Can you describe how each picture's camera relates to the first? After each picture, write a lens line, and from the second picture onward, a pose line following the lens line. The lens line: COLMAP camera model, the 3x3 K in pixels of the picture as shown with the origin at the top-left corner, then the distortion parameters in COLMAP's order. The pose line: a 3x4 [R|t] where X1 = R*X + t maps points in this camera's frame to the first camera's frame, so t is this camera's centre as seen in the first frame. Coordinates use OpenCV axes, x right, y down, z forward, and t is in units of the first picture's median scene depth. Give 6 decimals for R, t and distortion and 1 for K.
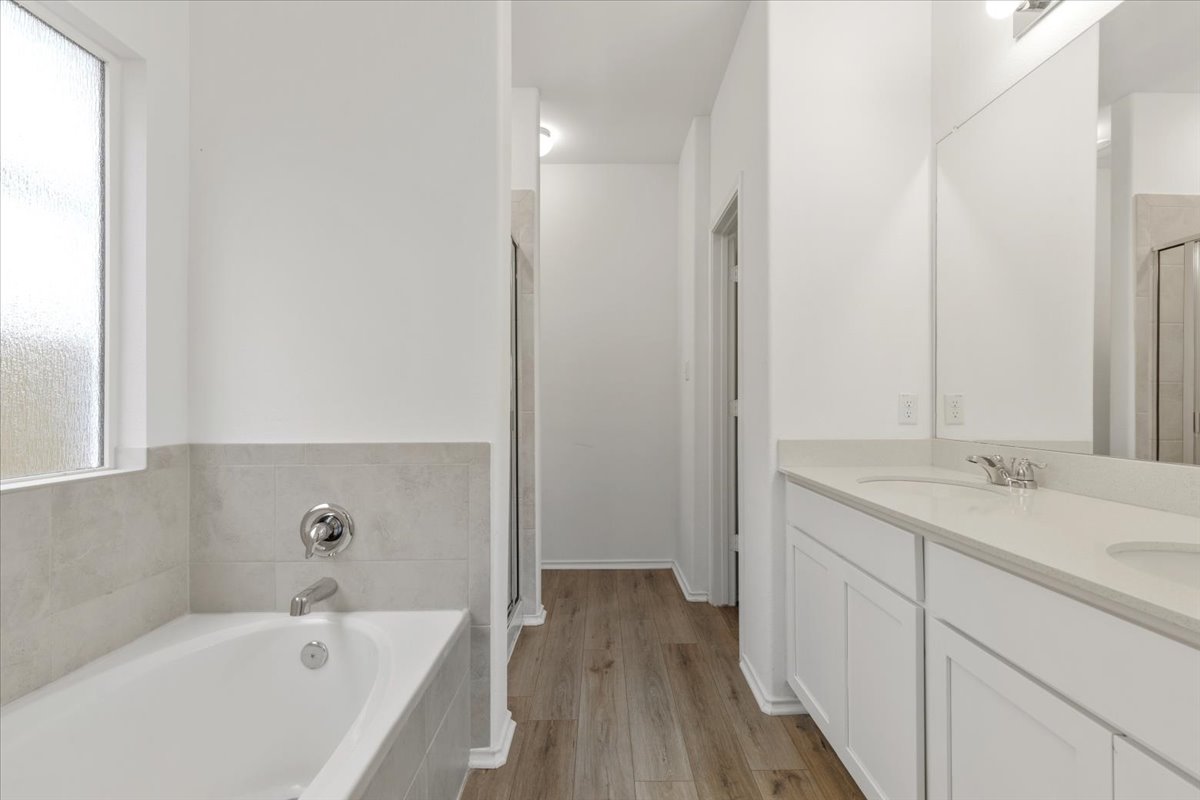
lens RADIAL K [[560.5, 0, 596.8], [0, 560.5, 400.5], [0, 0, 1]] dist [0.005895, -0.001421]
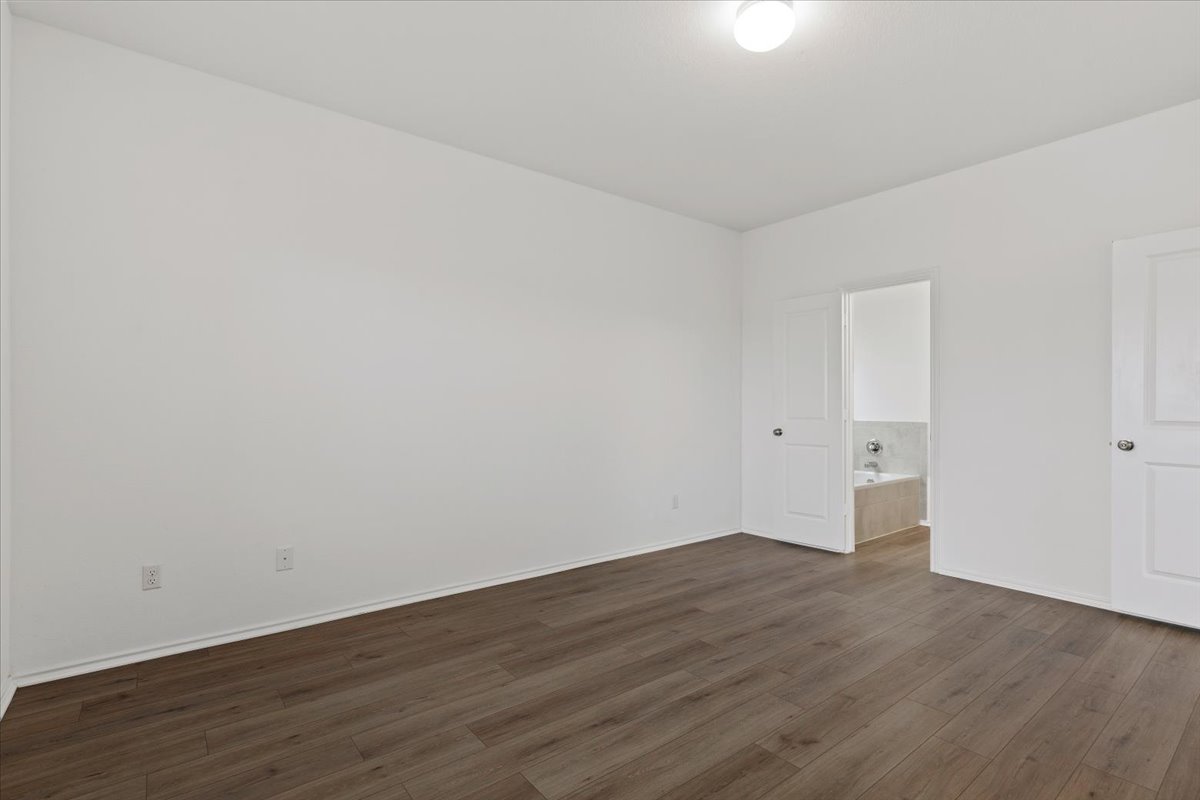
lens RADIAL K [[560.5, 0, 602.0], [0, 560.5, 410.9], [0, 0, 1]] dist [0.005895, -0.001421]
pose [[0.619472, 0.006940, -0.784988, 1.129914], [-0.003179, 0.999975, 0.006333, -0.000804], [0.785013, -0.001427, 0.619478, -2.328492]]
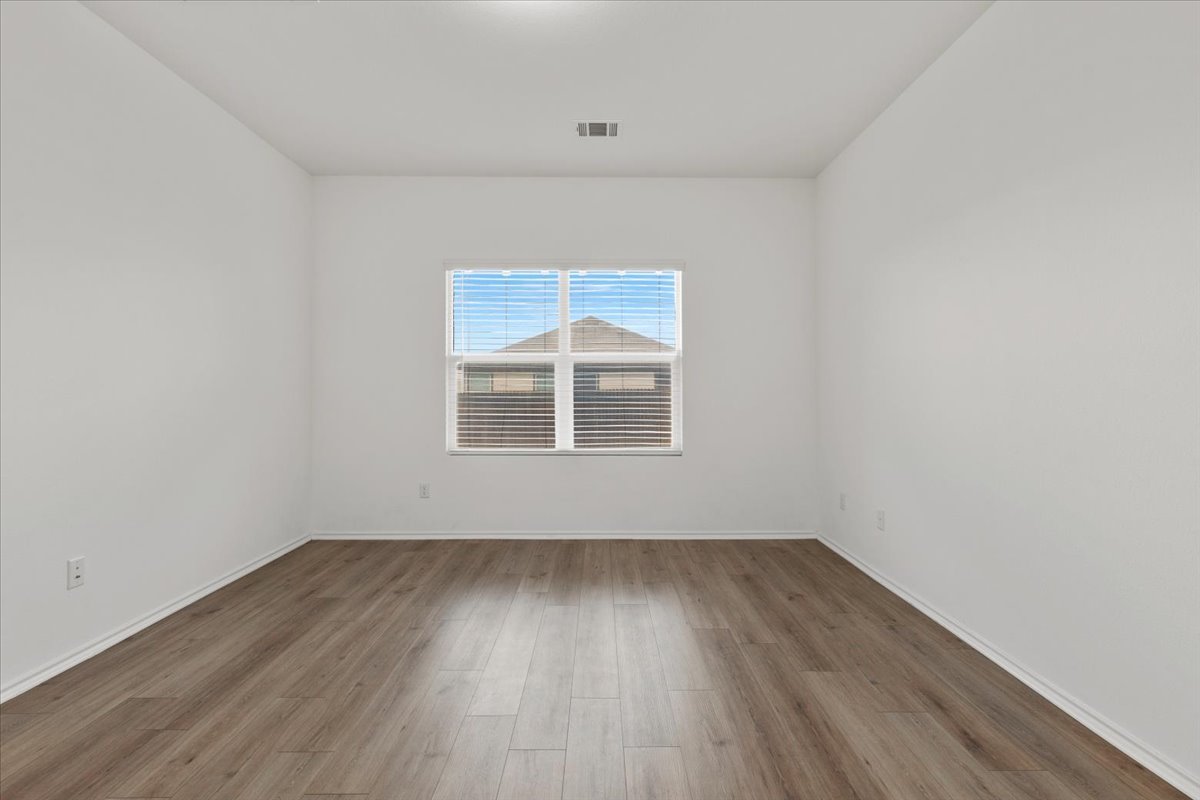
lens RADIAL K [[560.5, 0, 602.3], [0, 560.5, 393.4], [0, 0, 1]] dist [0.005895, -0.001421]
pose [[-0.999777, 0.005661, -0.020363, -1.525689], [0.005537, 0.999966, 0.006139, 0.020845], [0.020397, 0.006025, -0.999774, 4.026579]]
